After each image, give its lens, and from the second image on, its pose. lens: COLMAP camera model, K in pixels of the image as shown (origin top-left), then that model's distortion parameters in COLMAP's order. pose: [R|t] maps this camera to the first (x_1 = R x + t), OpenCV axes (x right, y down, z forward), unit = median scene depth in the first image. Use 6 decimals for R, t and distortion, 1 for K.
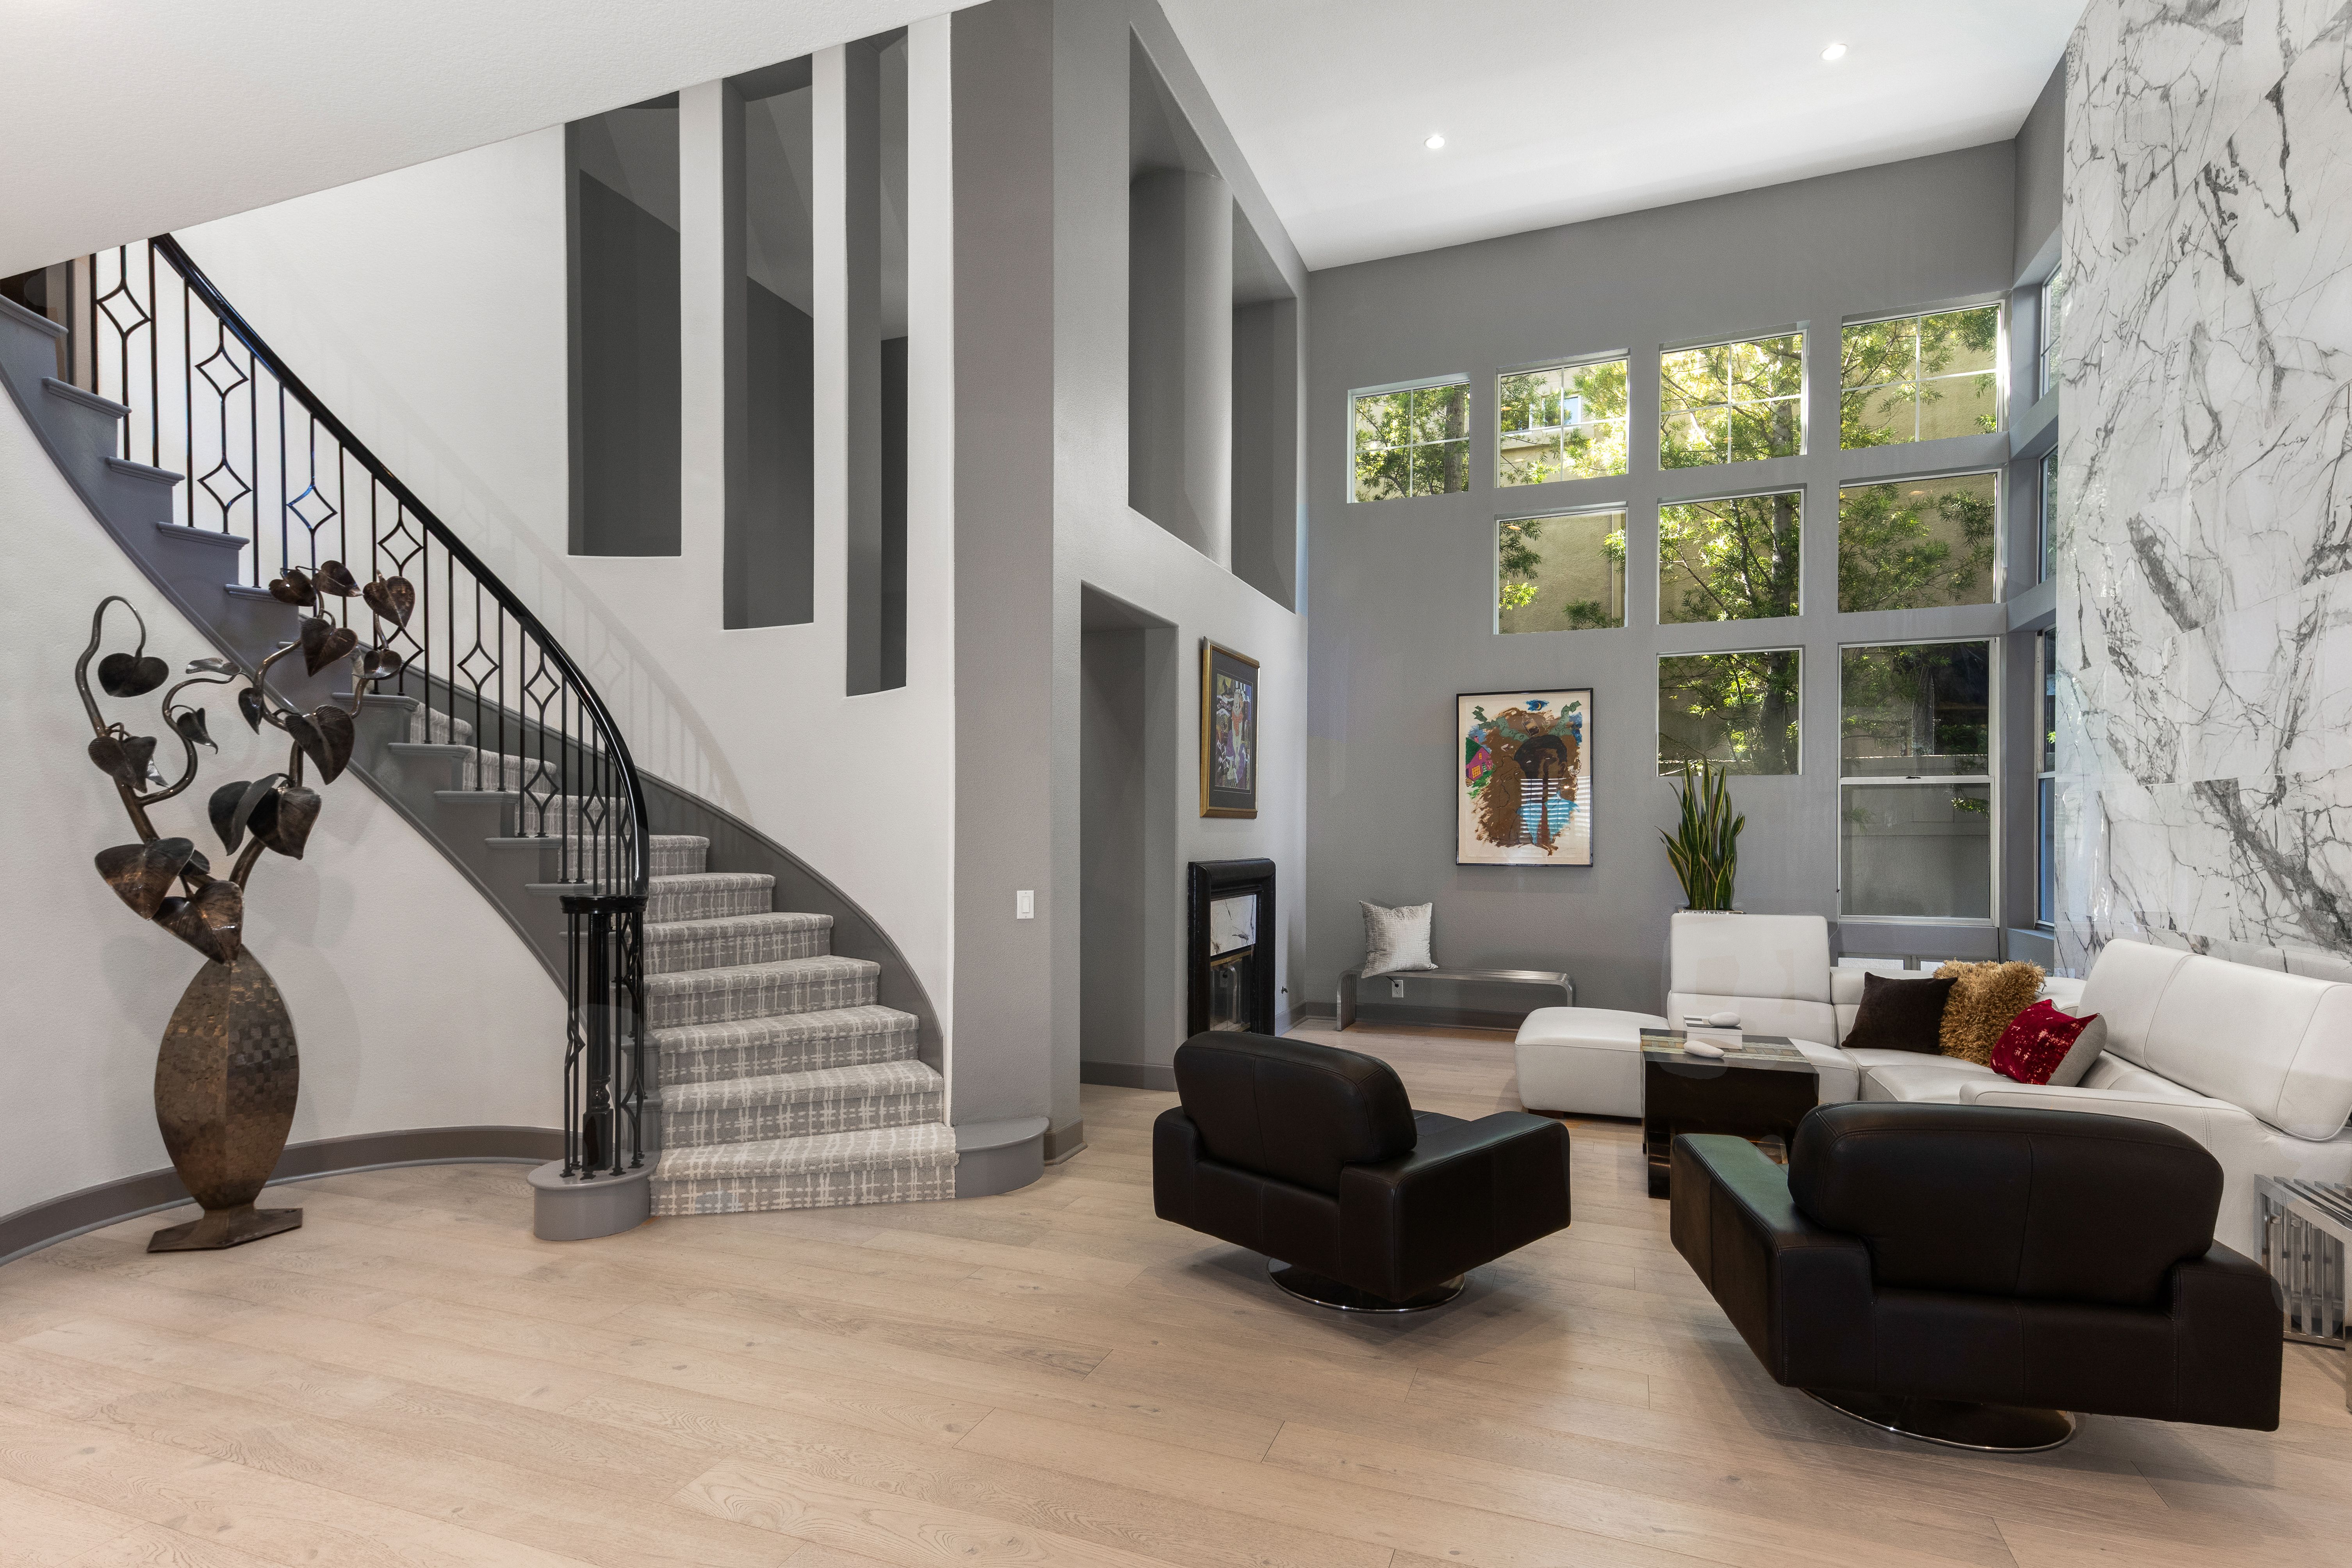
lens RADIAL K [[1153.4, 0, 1159.8], [0, 1153.4, 828.8], [0, 0, 1]] dist [0.030557, -0.002028]
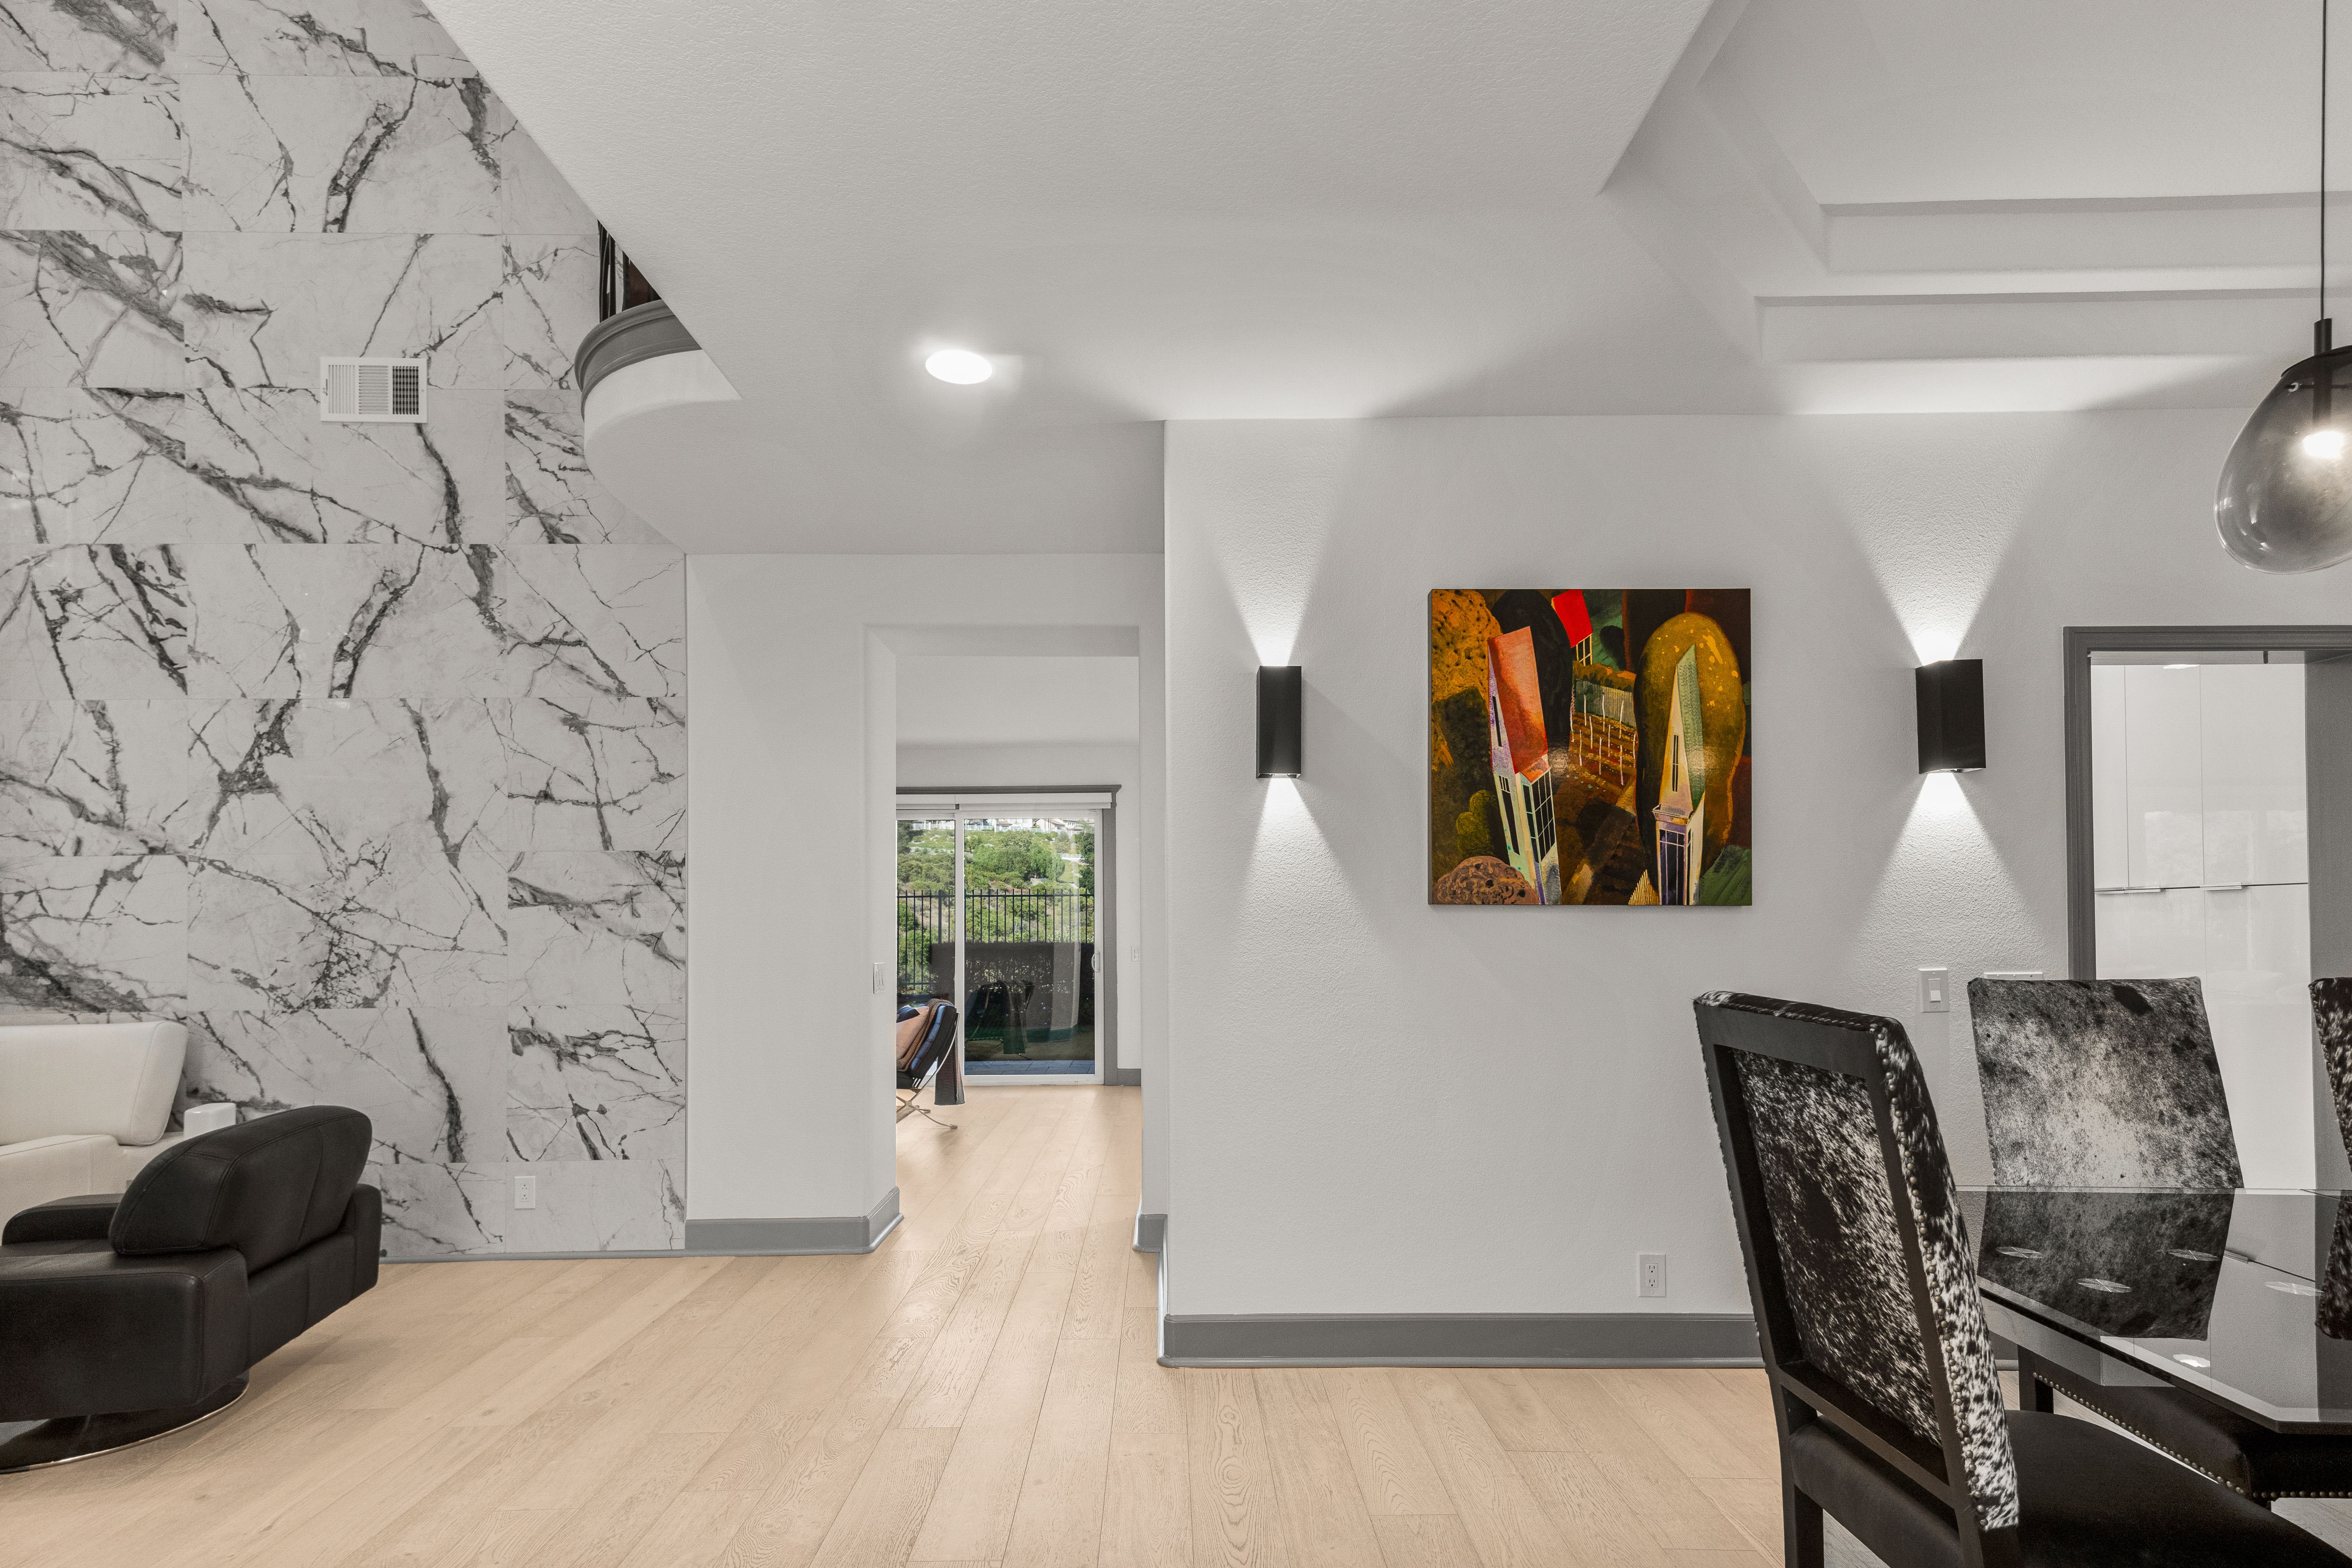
lens RADIAL K [[1153.4, 0, 1181.4], [0, 1153.4, 901.4], [0, 0, 1]] dist [0.030557, -0.002028]
pose [[-0.372090, 0.017269, 0.928036, -0.488250], [0.006020, 0.999851, -0.016192, 0.018043], [-0.928177, -0.000438, -0.372138, 0.325902]]
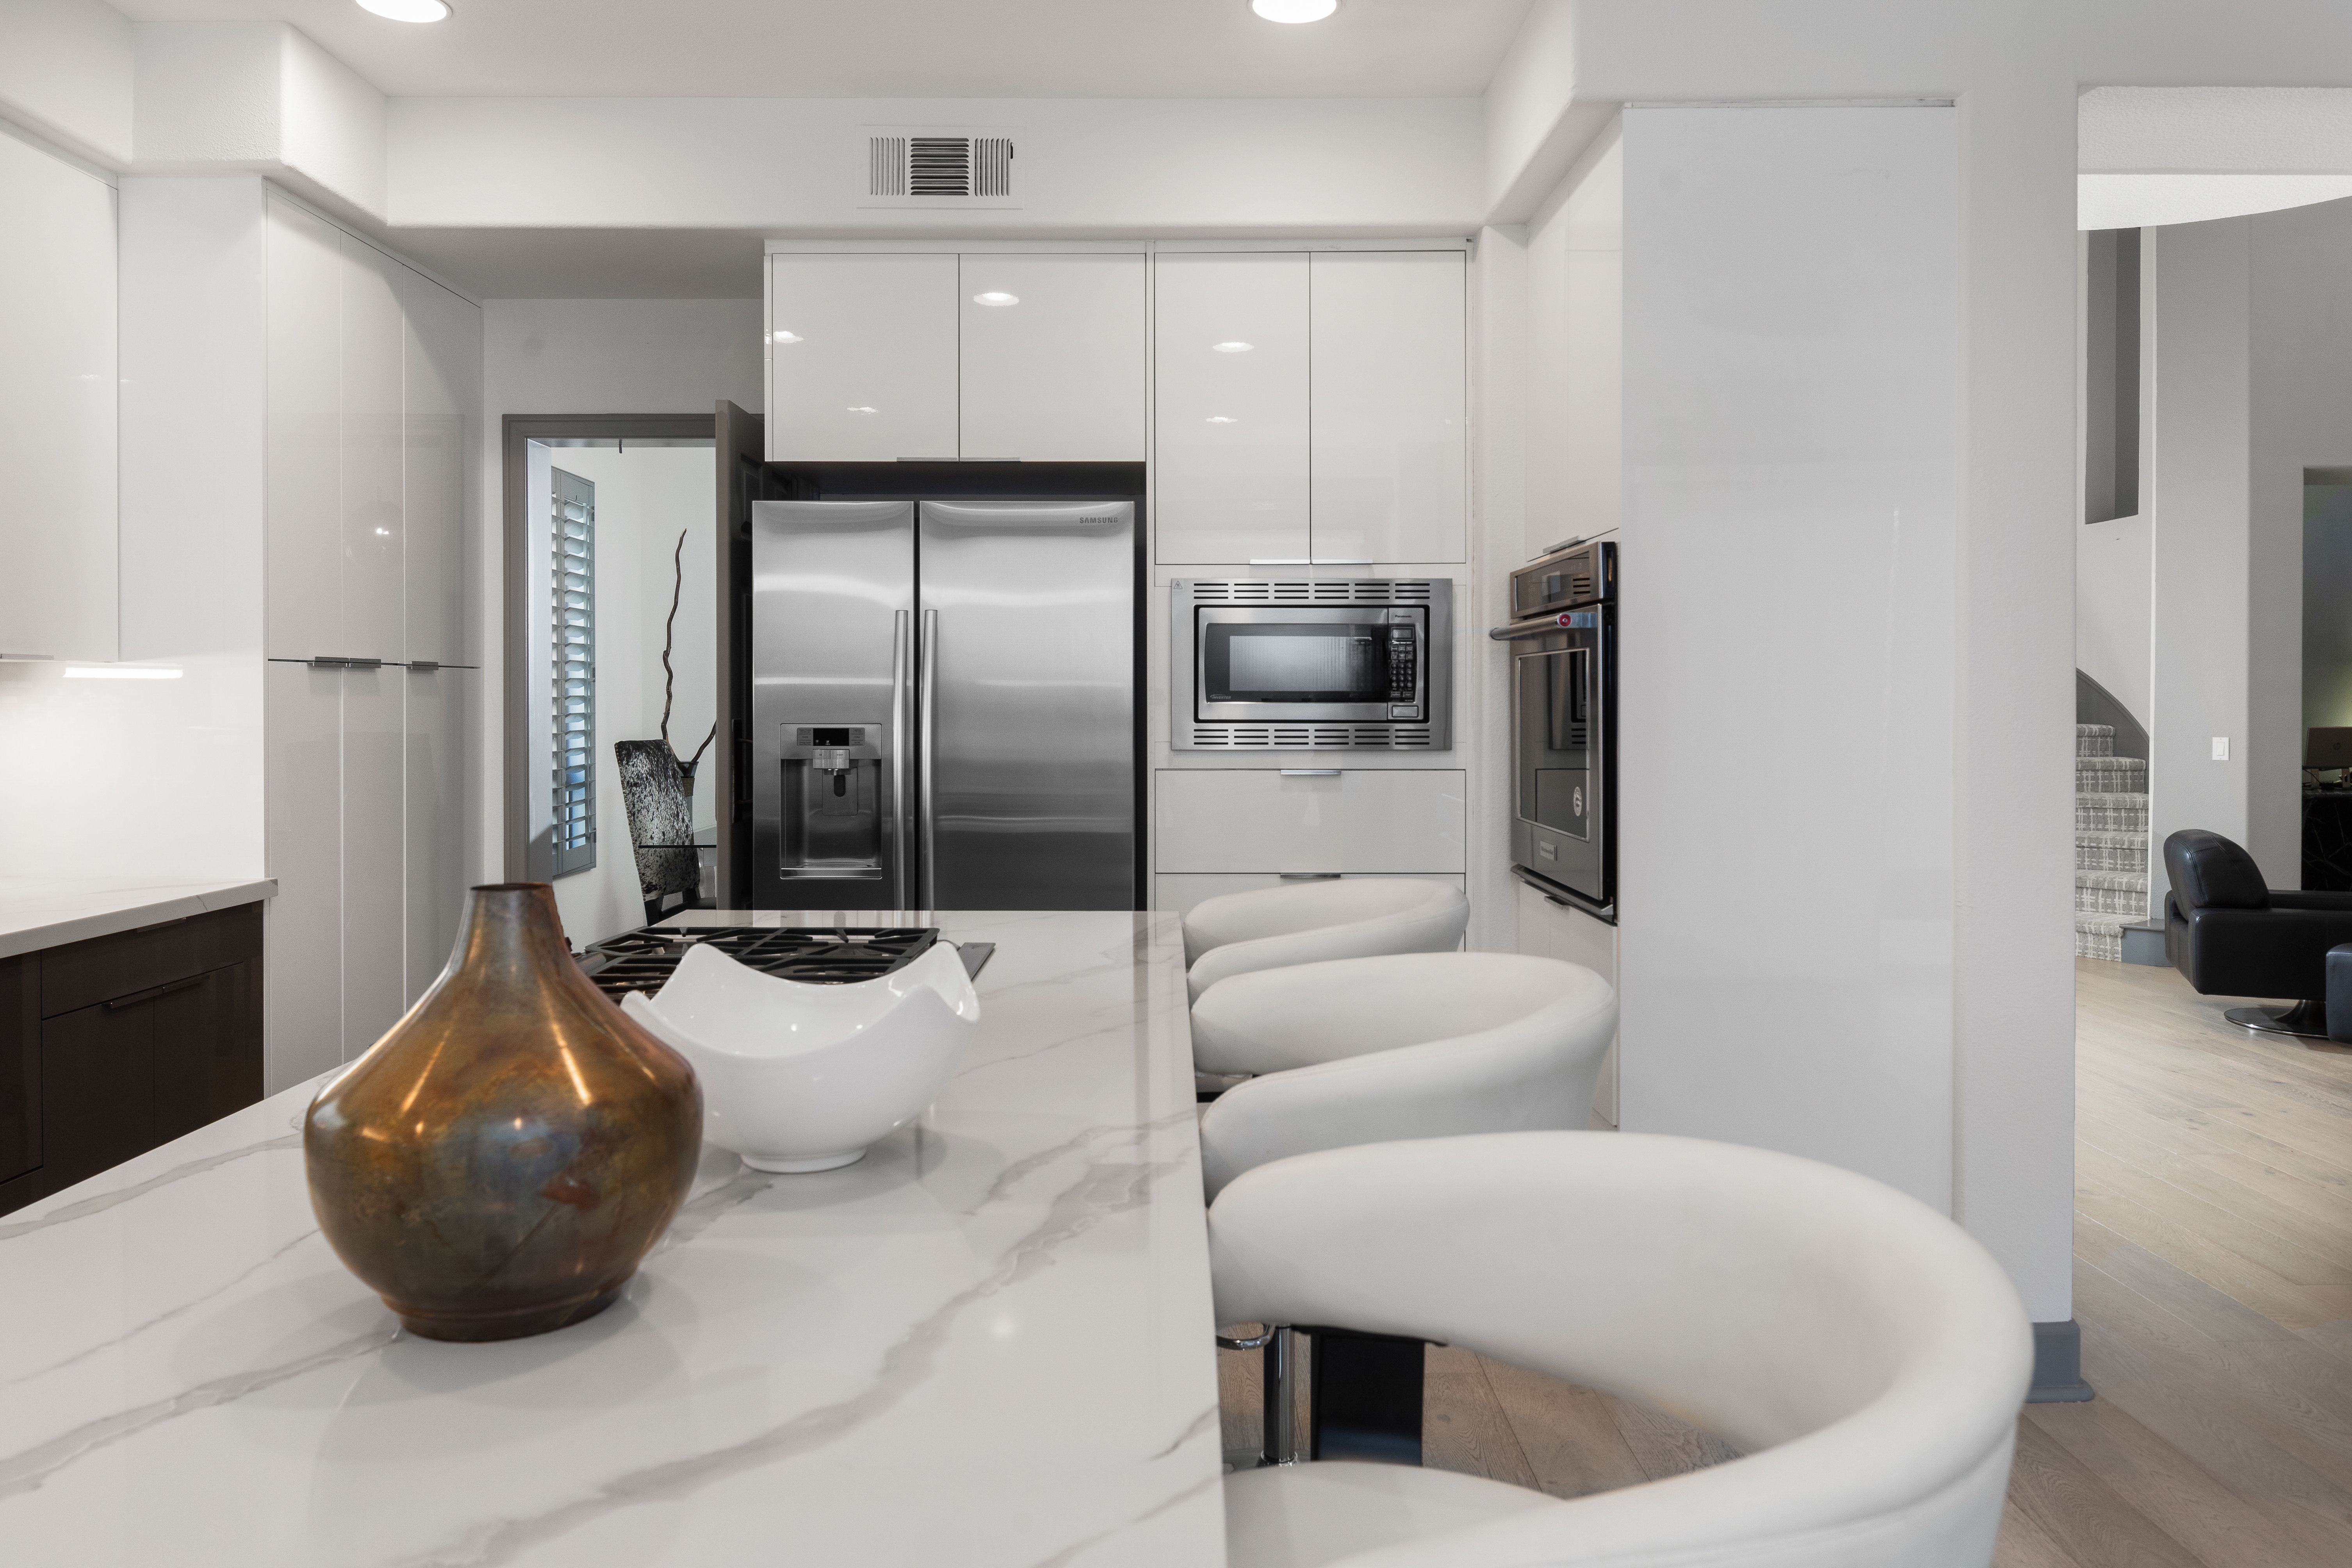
lens RADIAL K [[1590.2, 0, 1186.1], [0, 1590.2, 709.4], [0, 0, 1]] dist [-0.006261, -0.007941]
pose [[0.376201, 0.007151, -0.926510, 1.105140], [0.001833, 0.999963, 0.008462, 0.009244], [0.926536, -0.004882, 0.376174, -0.686207]]
